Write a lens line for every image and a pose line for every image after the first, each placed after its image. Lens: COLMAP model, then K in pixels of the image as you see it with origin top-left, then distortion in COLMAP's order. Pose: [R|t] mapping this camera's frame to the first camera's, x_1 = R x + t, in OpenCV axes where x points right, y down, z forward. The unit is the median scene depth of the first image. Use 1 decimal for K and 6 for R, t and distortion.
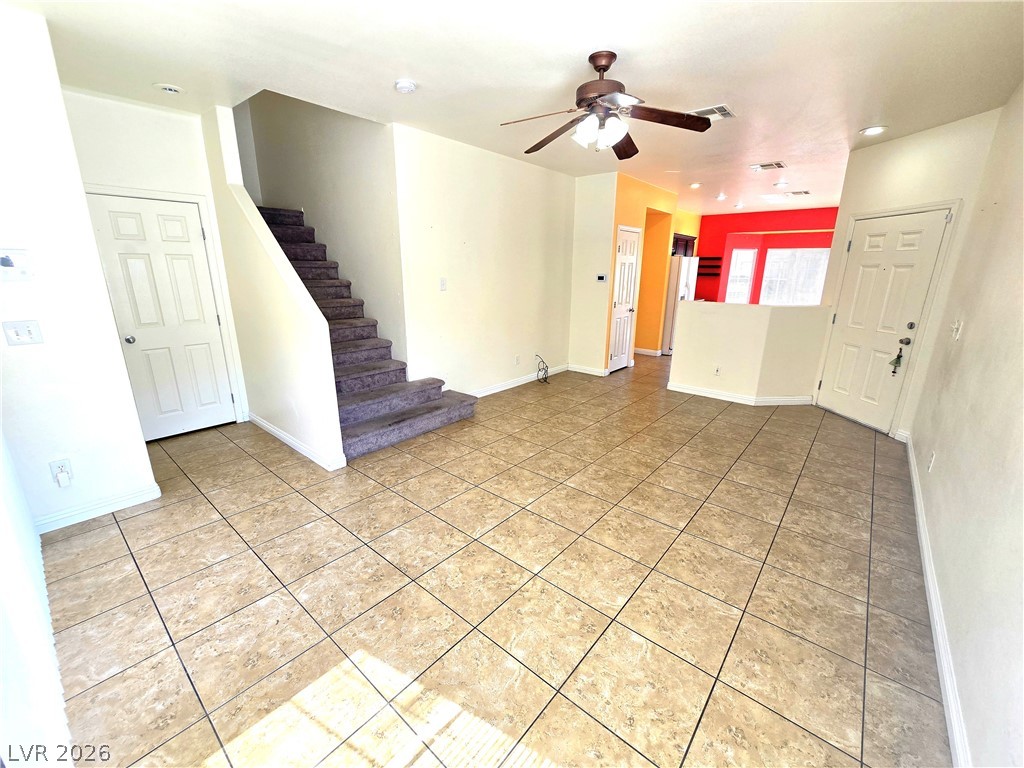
lens RADIAL K [[417.7, 0, 509.4], [0, 417.7, 382.5], [0, 0, 1]] dist [-0.000061, 0.000351]
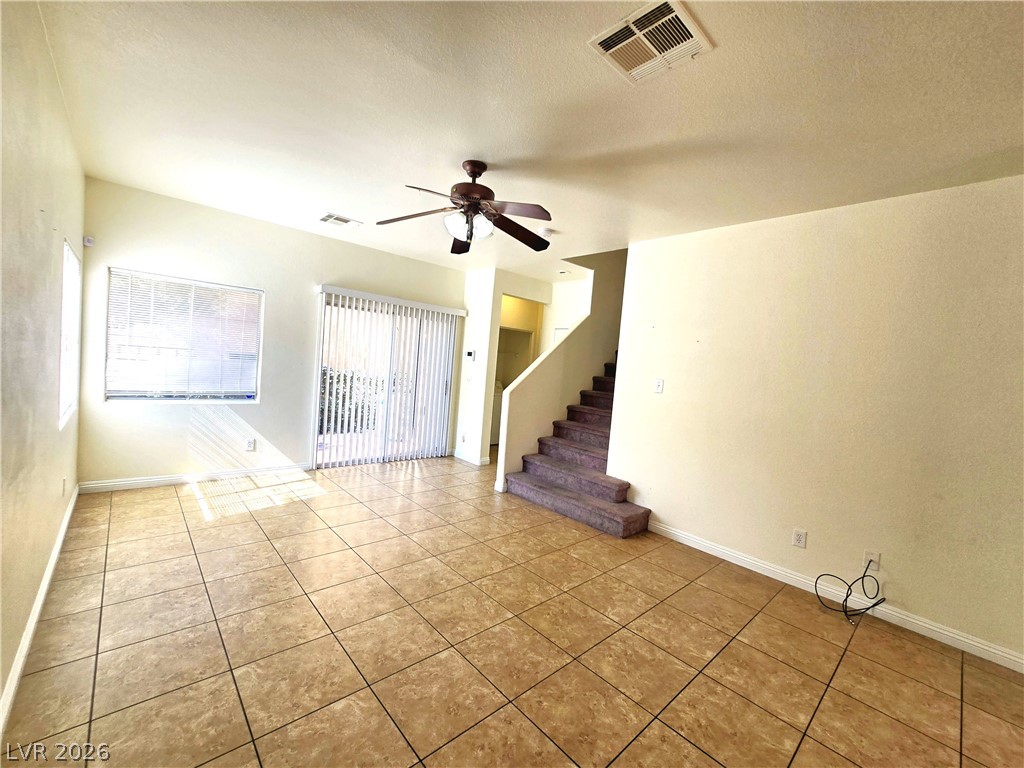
lens RADIAL K [[417.7, 0, 513.9], [0, 417.7, 385.7], [0, 0, 1]] dist [-0.000061, 0.000351]
pose [[-0.109647, 0.034102, -0.993385, 1.063972], [-0.342689, 0.936839, 0.069986, -0.269003], [0.933028, 0.348096, -0.091035, 1.115231]]
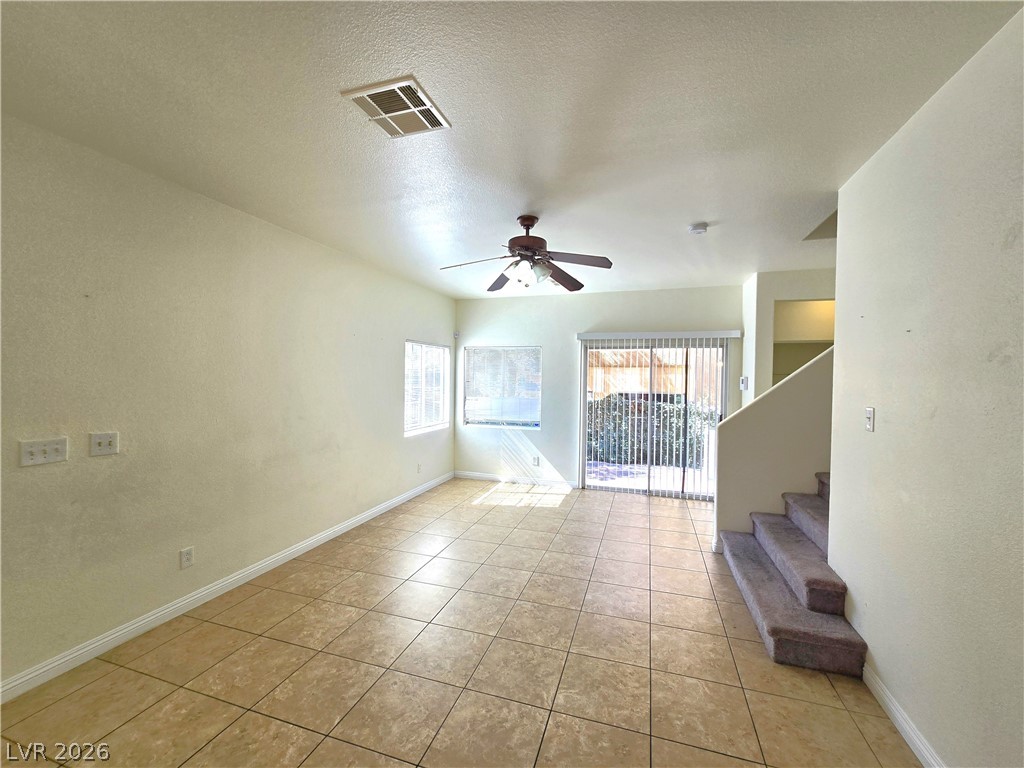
lens RADIAL K [[417.7, 0, 518.1], [0, 417.7, 385.2], [0, 0, 1]] dist [-0.000061, 0.000351]
pose [[-0.915017, -0.014639, -0.403151, 0.597027], [-0.127831, 0.958366, 0.255332, -0.485627], [0.382628, 0.285168, -0.878792, 1.777581]]
